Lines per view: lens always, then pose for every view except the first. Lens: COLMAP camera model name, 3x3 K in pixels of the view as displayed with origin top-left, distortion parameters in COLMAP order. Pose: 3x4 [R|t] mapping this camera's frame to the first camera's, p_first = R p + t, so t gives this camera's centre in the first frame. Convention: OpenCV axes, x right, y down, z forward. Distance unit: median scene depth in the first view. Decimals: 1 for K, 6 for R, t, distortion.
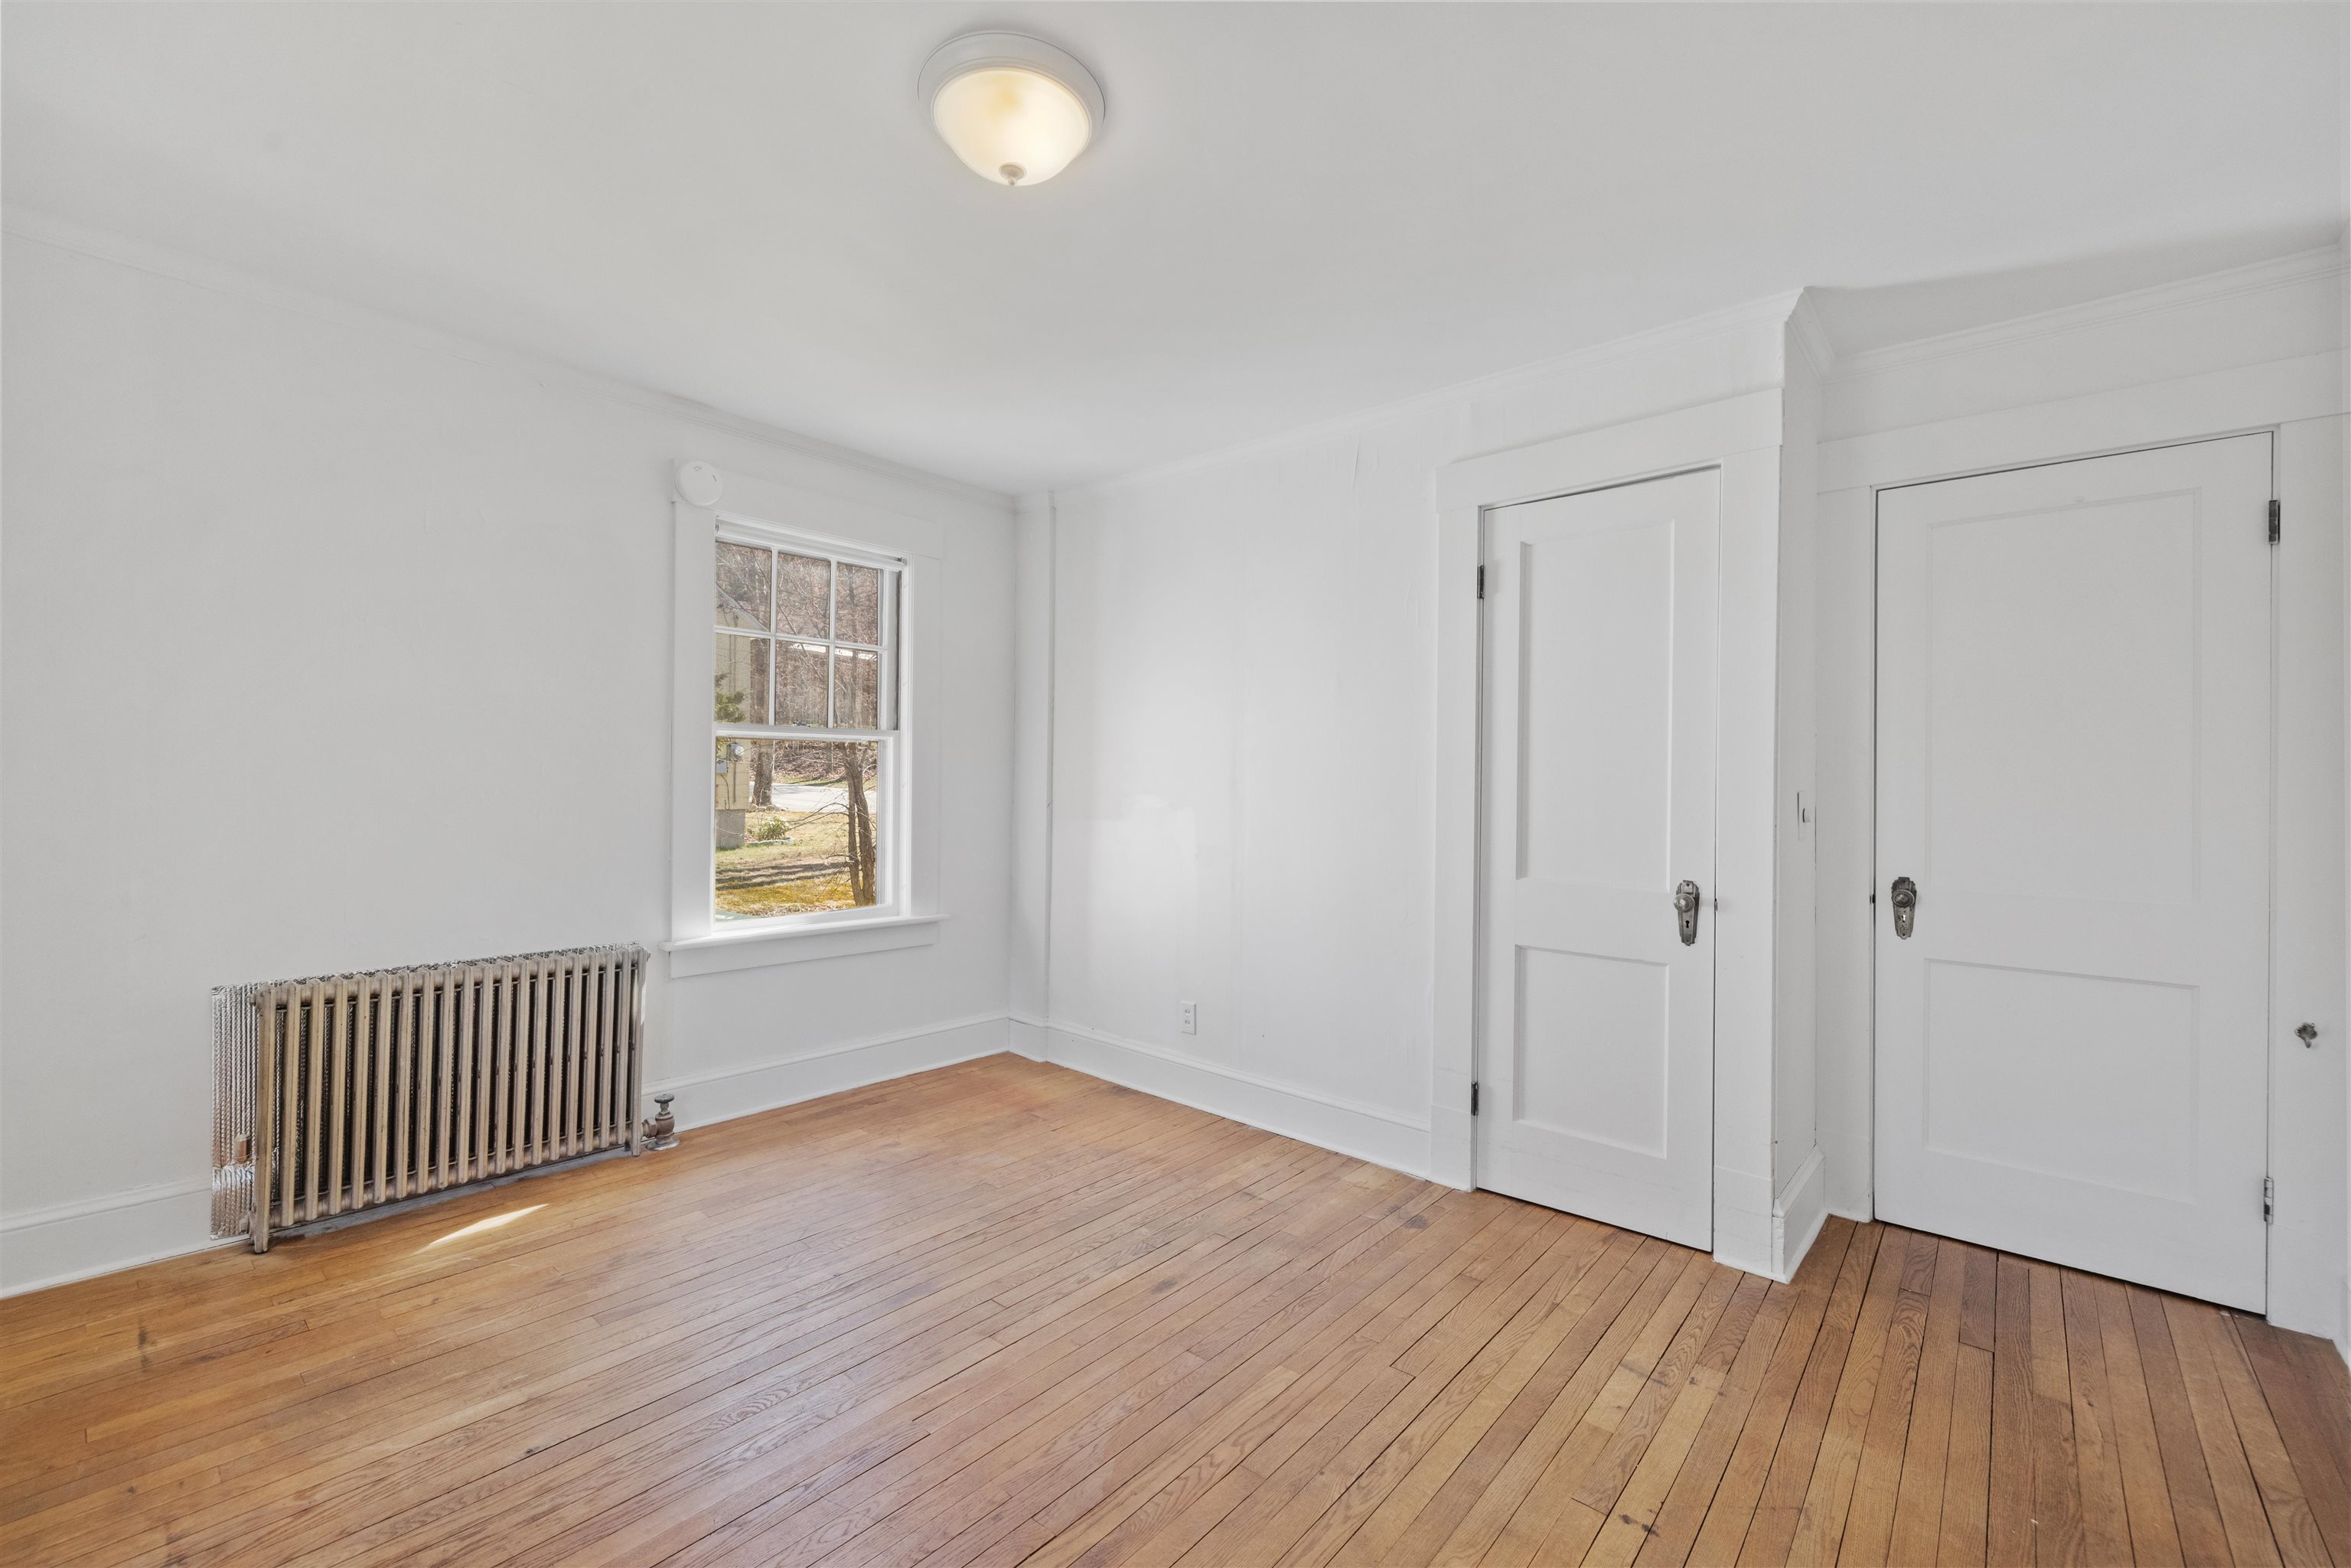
lens RADIAL K [[985.1, 0, 1165.9], [0, 985.1, 778.7], [0, 0, 1]] dist [-0.004423, -0.000086]
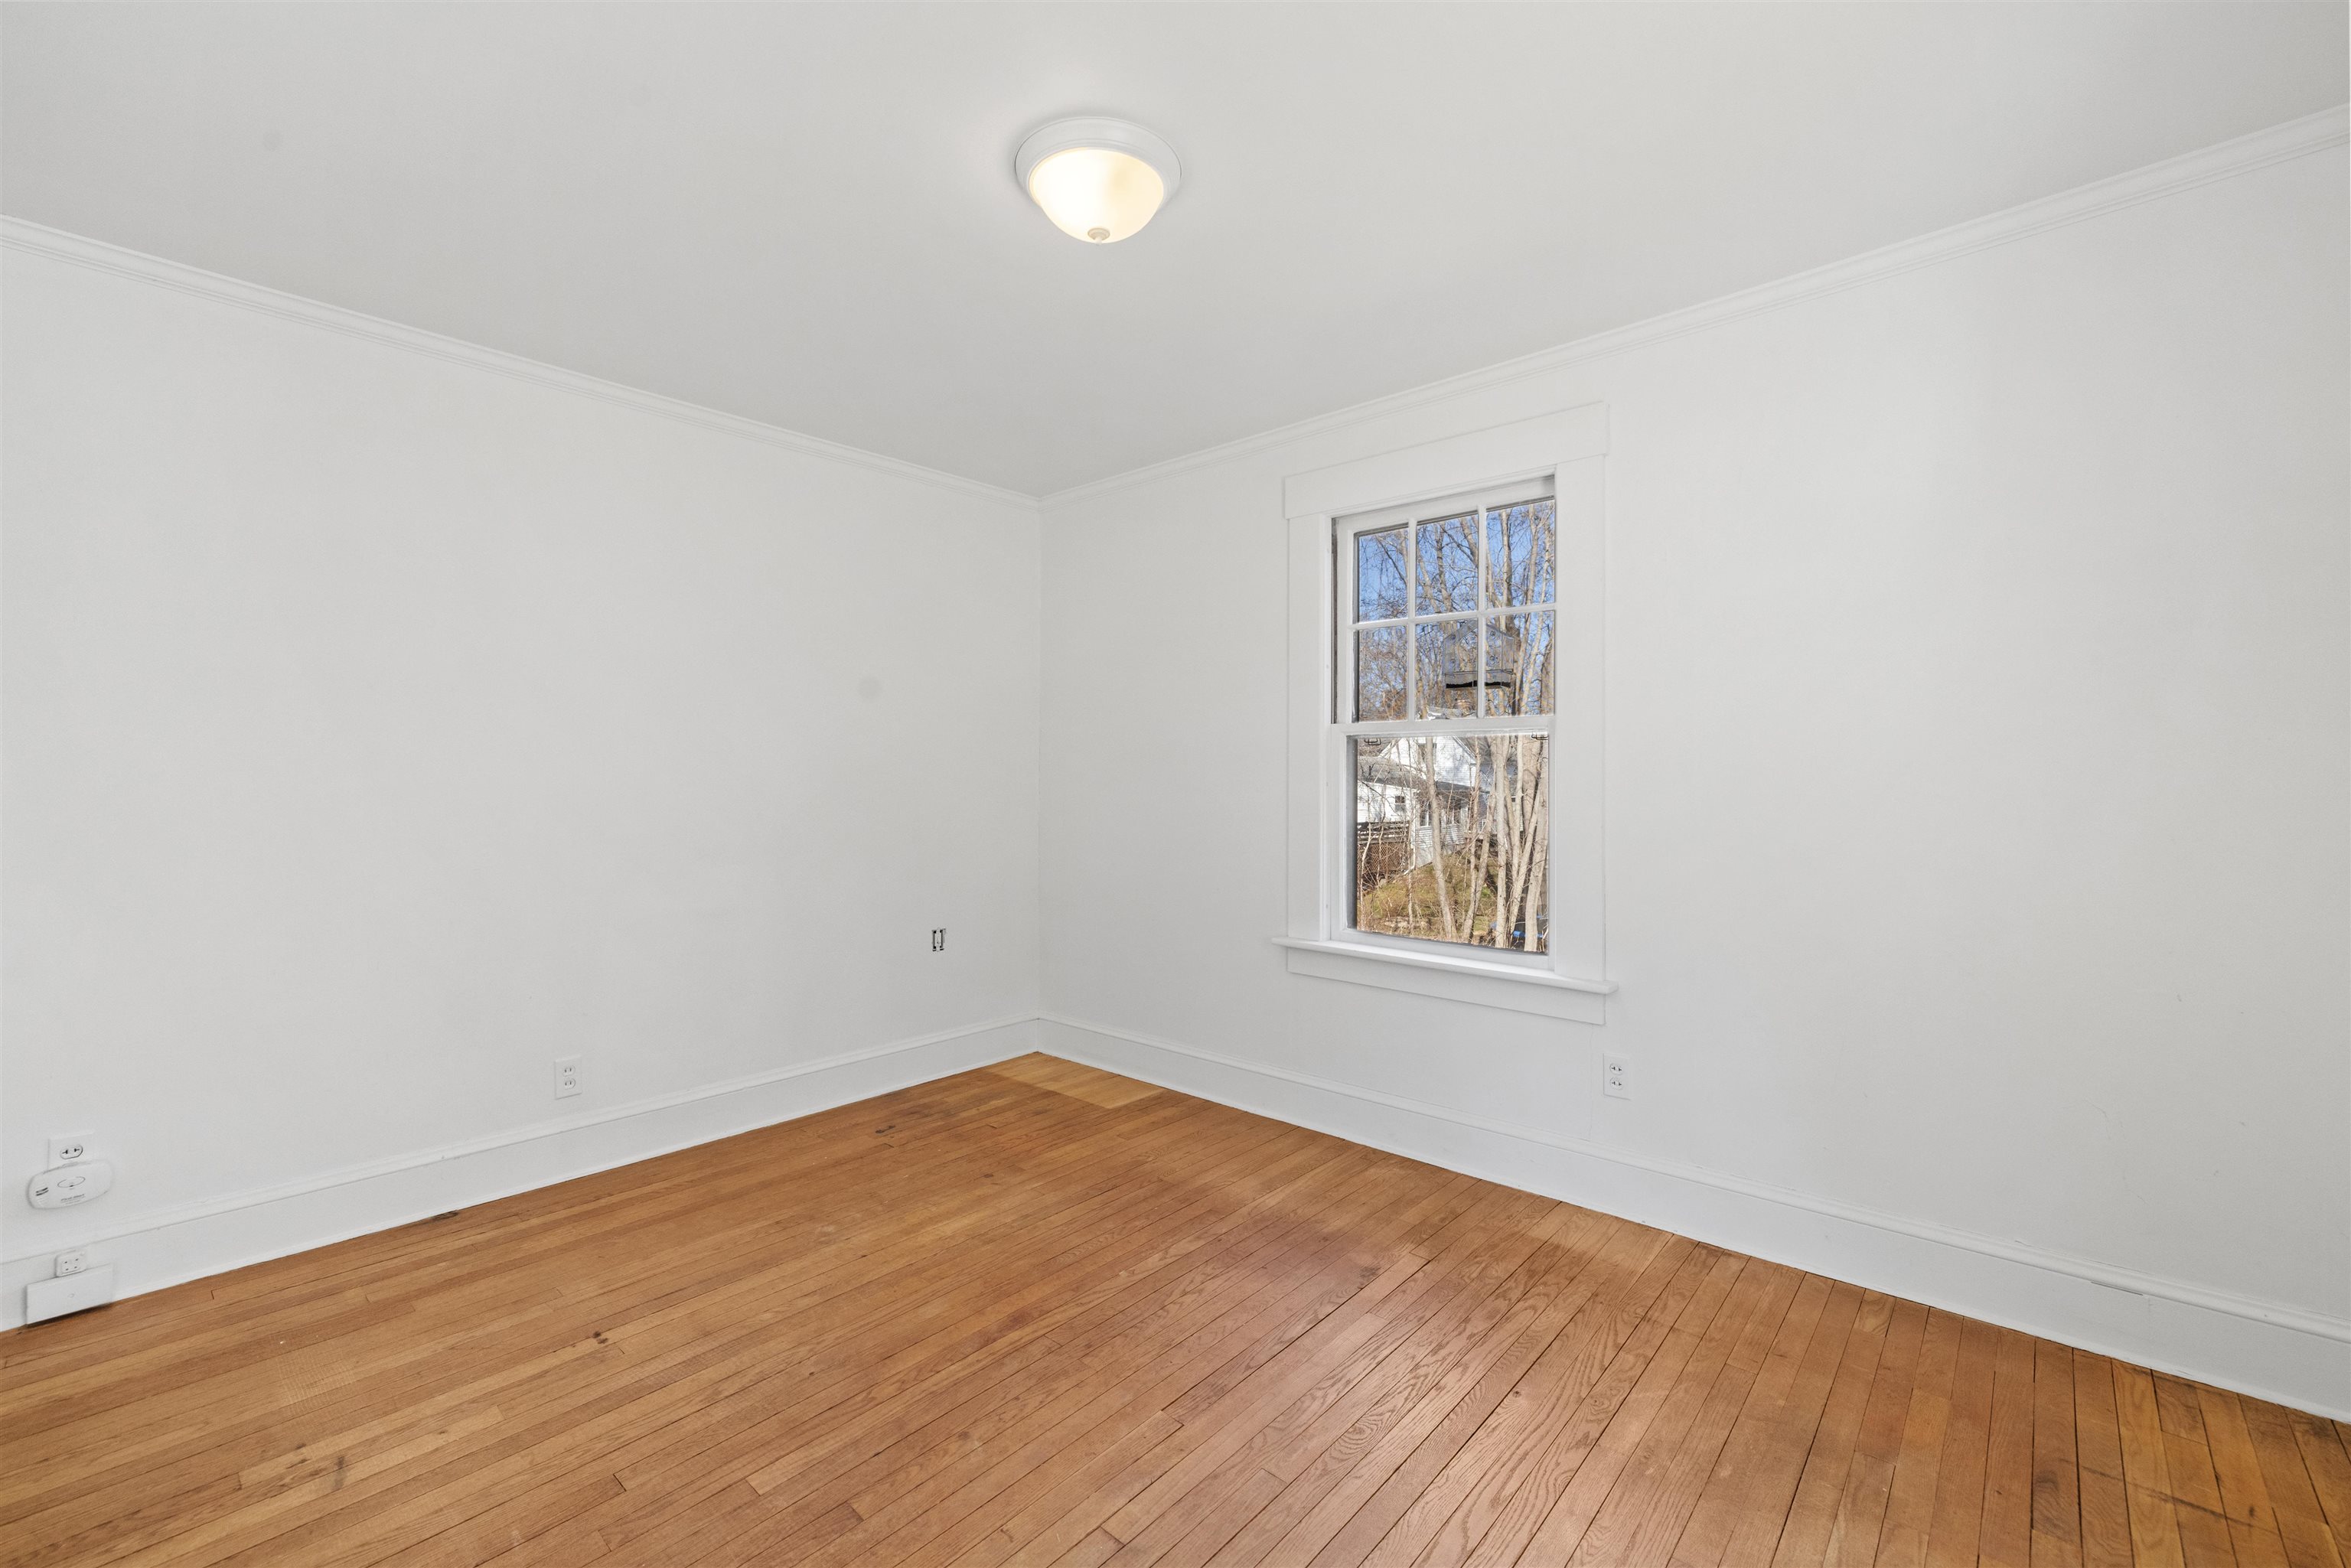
lens RADIAL K [[985.1, 0, 1163.4], [0, 985.1, 768.3], [0, 0, 1]] dist [-0.004423, -0.000086]
pose [[-0.999641, -0.016955, 0.020746, -0.185568], [-0.017019, 0.999851, -0.002941, -0.005345], [-0.020693, -0.003293, -0.999780, 1.500247]]
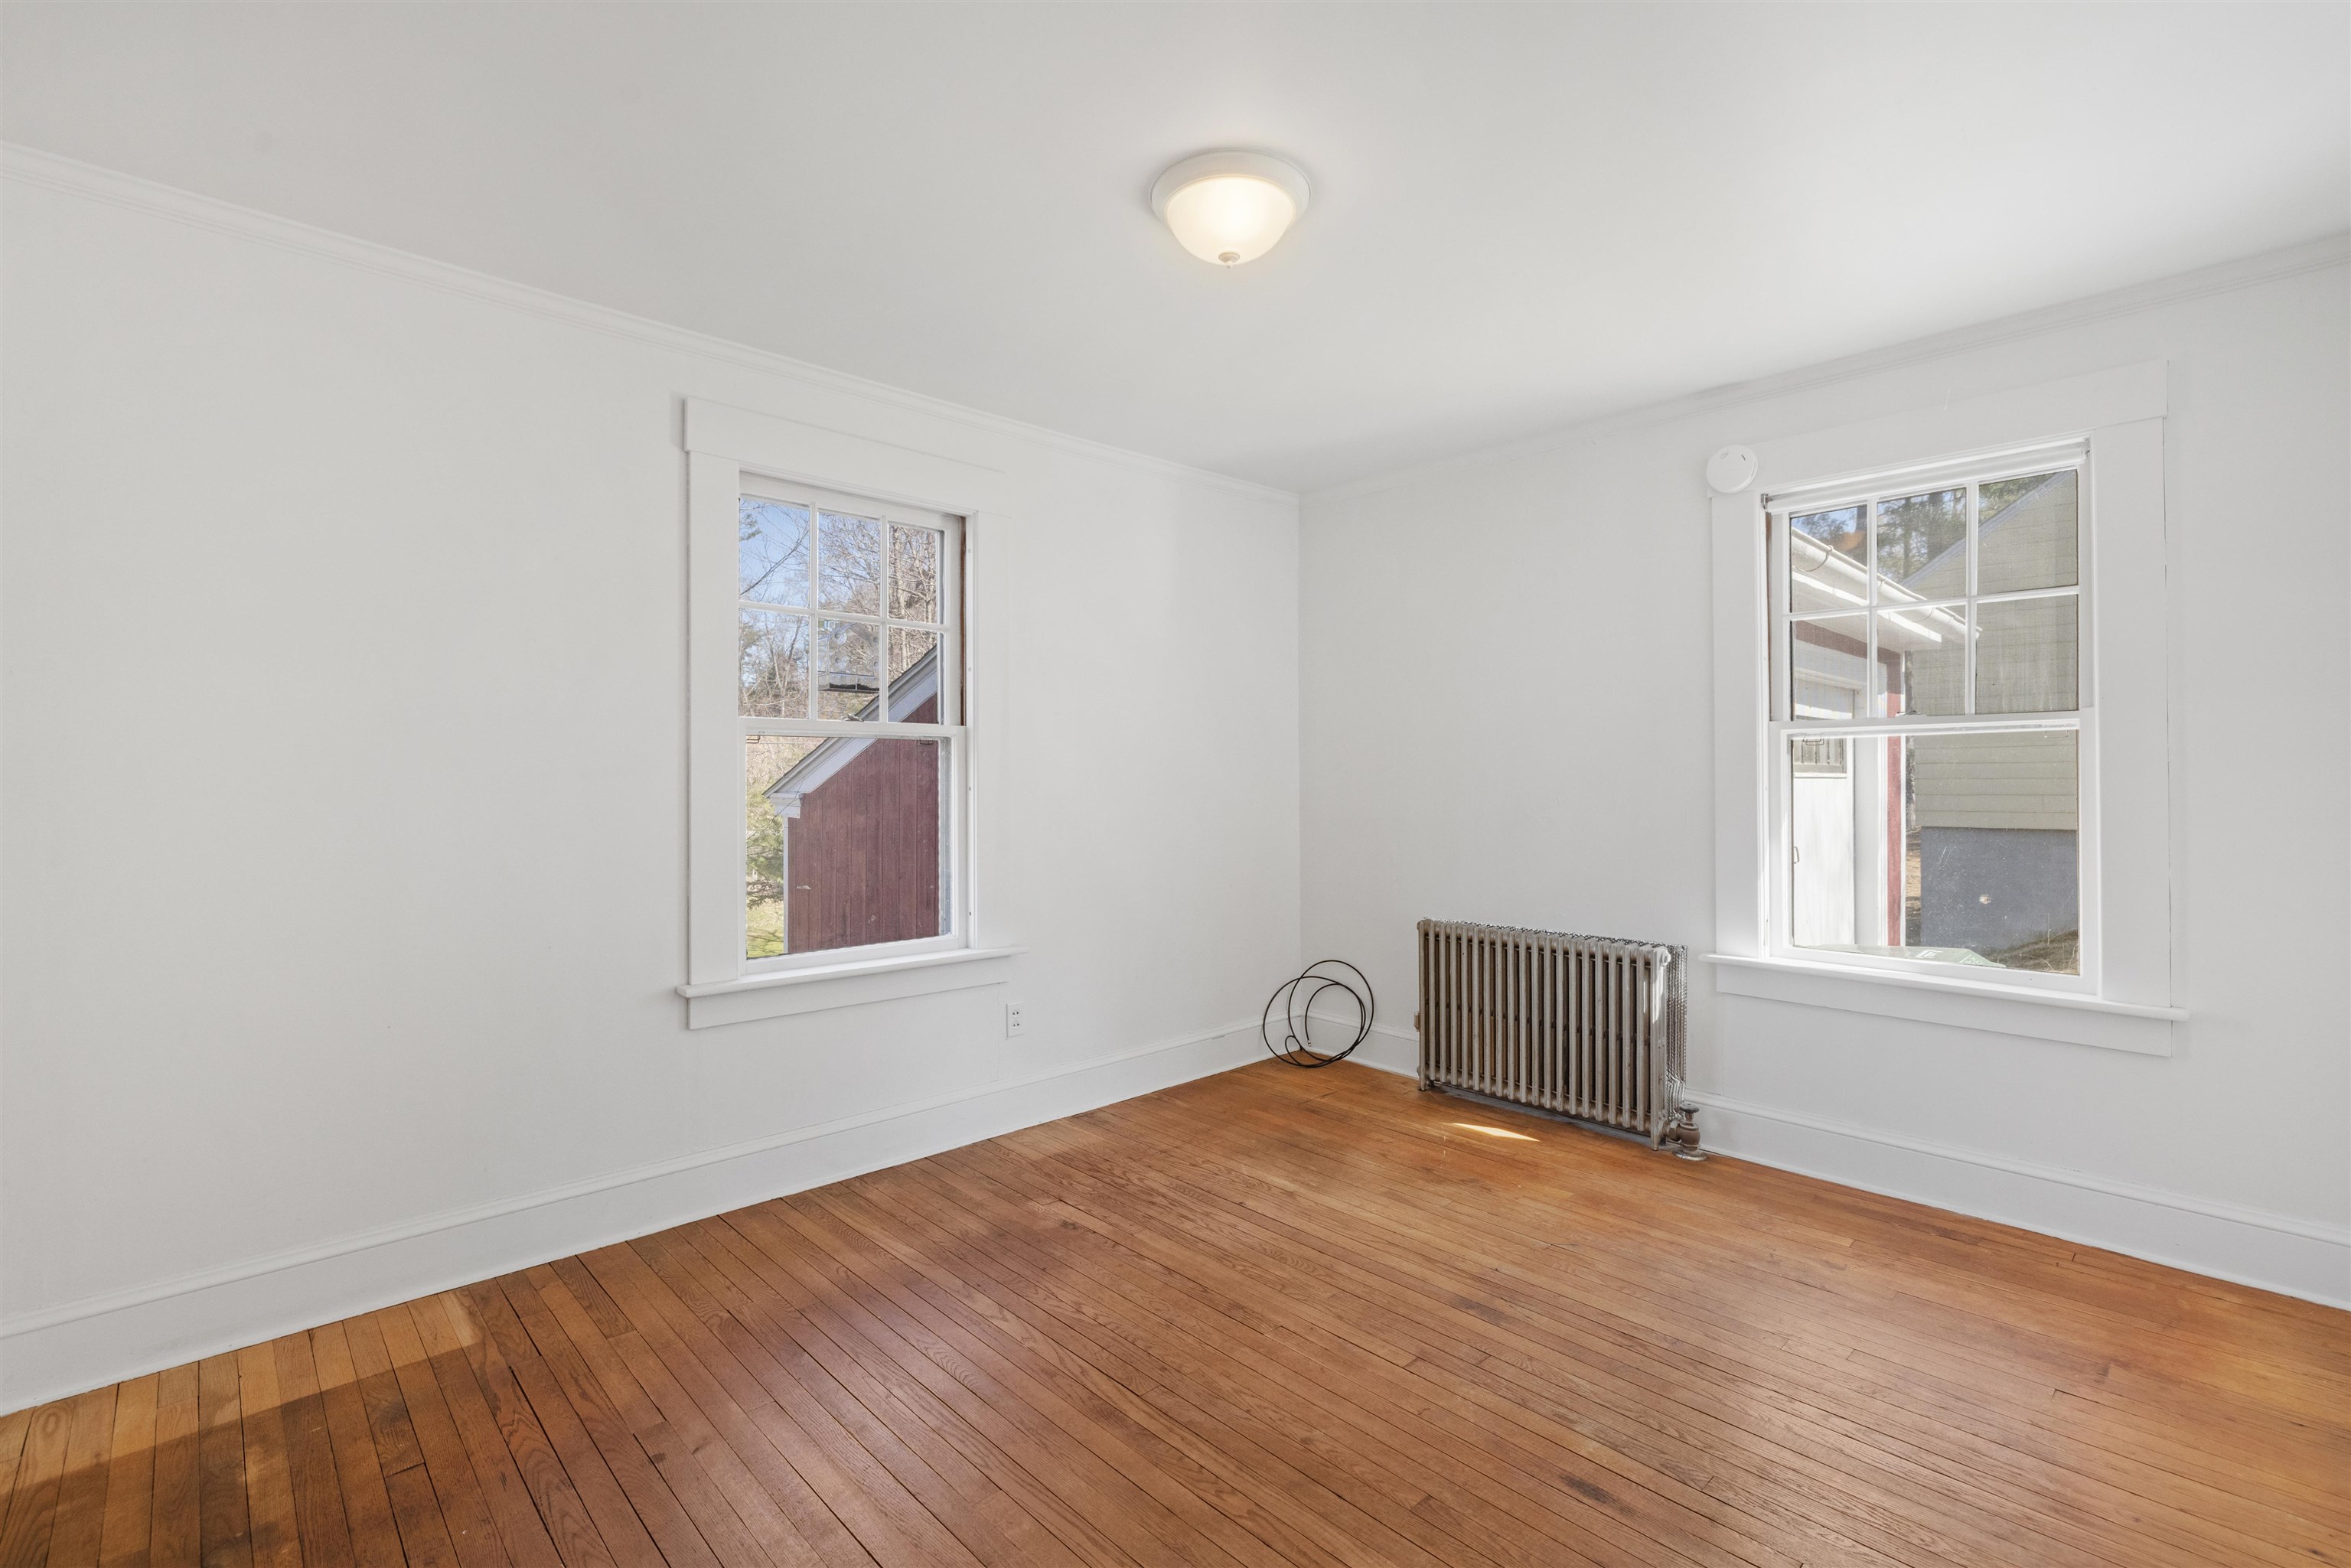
lens RADIAL K [[1042.8, 0, 1151.5], [0, 1042.8, 775.4], [0, 0, 1]] dist [-0.012033, -0.000077]
pose [[-0.112111, -0.015045, -0.993582, 0.759176], [-0.001011, 0.999887, -0.015026, 0.008044], [0.993695, -0.000680, -0.112113, 0.741087]]
